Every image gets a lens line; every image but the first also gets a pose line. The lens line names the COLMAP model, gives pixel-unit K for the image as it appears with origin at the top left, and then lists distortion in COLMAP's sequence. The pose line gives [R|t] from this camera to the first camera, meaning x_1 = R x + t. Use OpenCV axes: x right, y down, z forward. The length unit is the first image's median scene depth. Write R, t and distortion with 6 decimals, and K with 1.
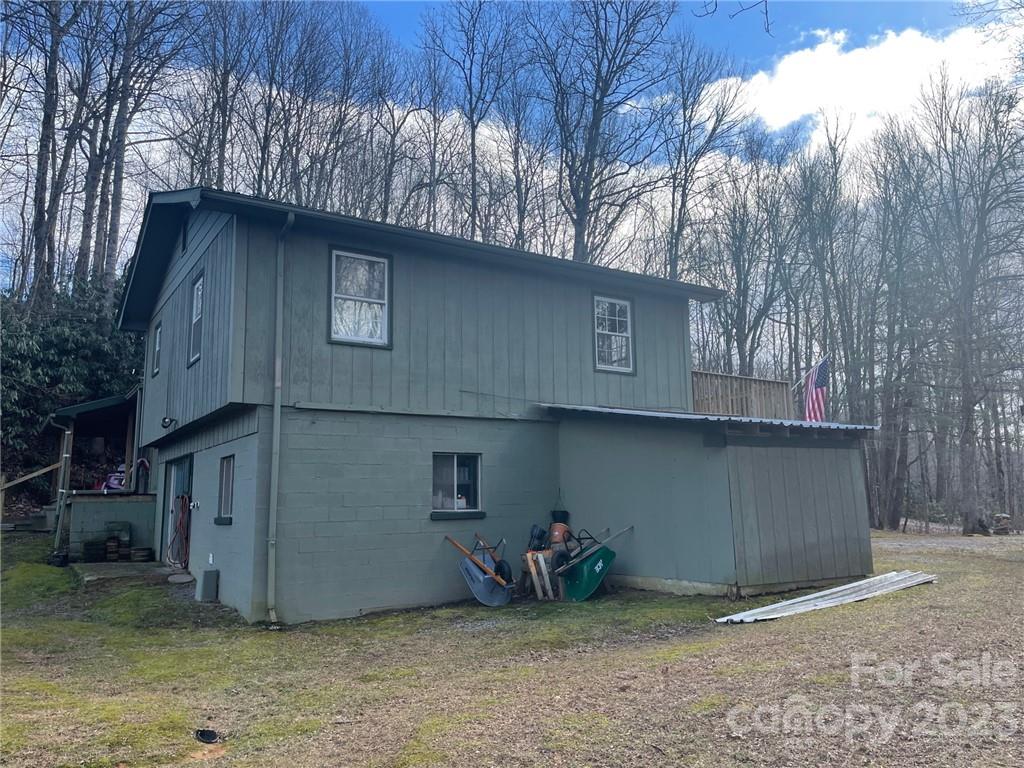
lens RADIAL K [[771.3, 0, 512.3], [0, 771.3, 385.2], [0, 0, 1]] dist [0.073946, -0.104256]
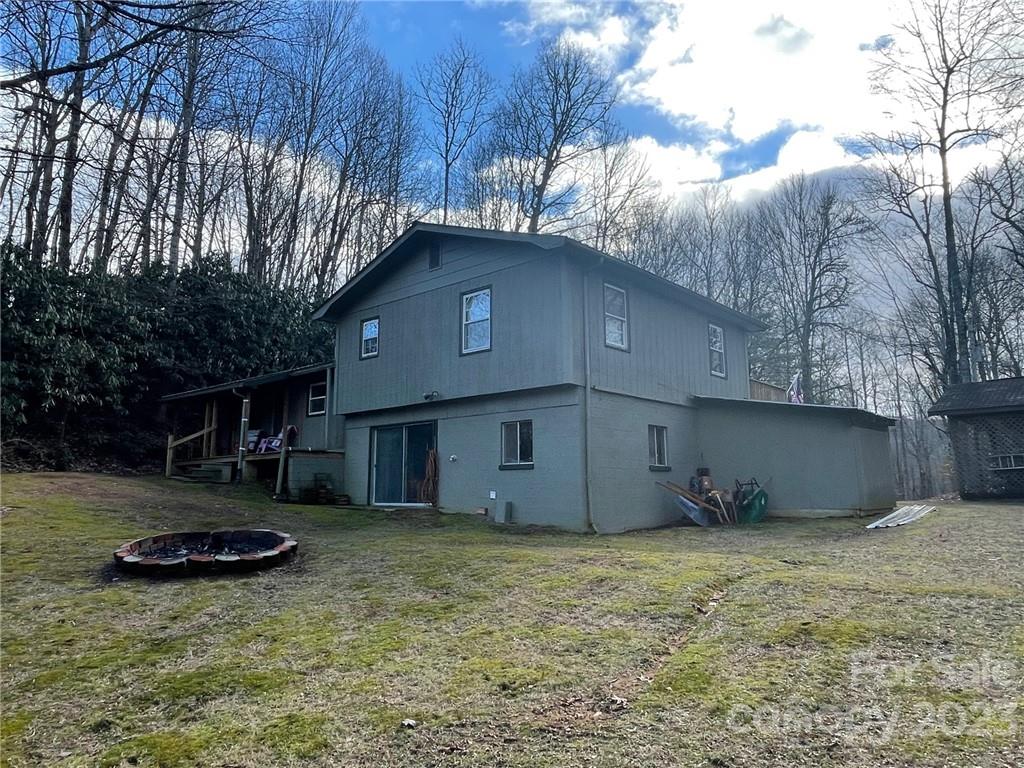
lens RADIAL K [[688.0, 0, 512.6], [0, 688.0, 381.1], [0, 0, 1]] dist [0.011229, 0.000427]
pose [[0.964743, 0.055239, 0.257332, -0.660483], [-0.053427, 0.998473, -0.014035, 0.035174], [-0.257714, -0.000209, 0.966221, -0.185943]]
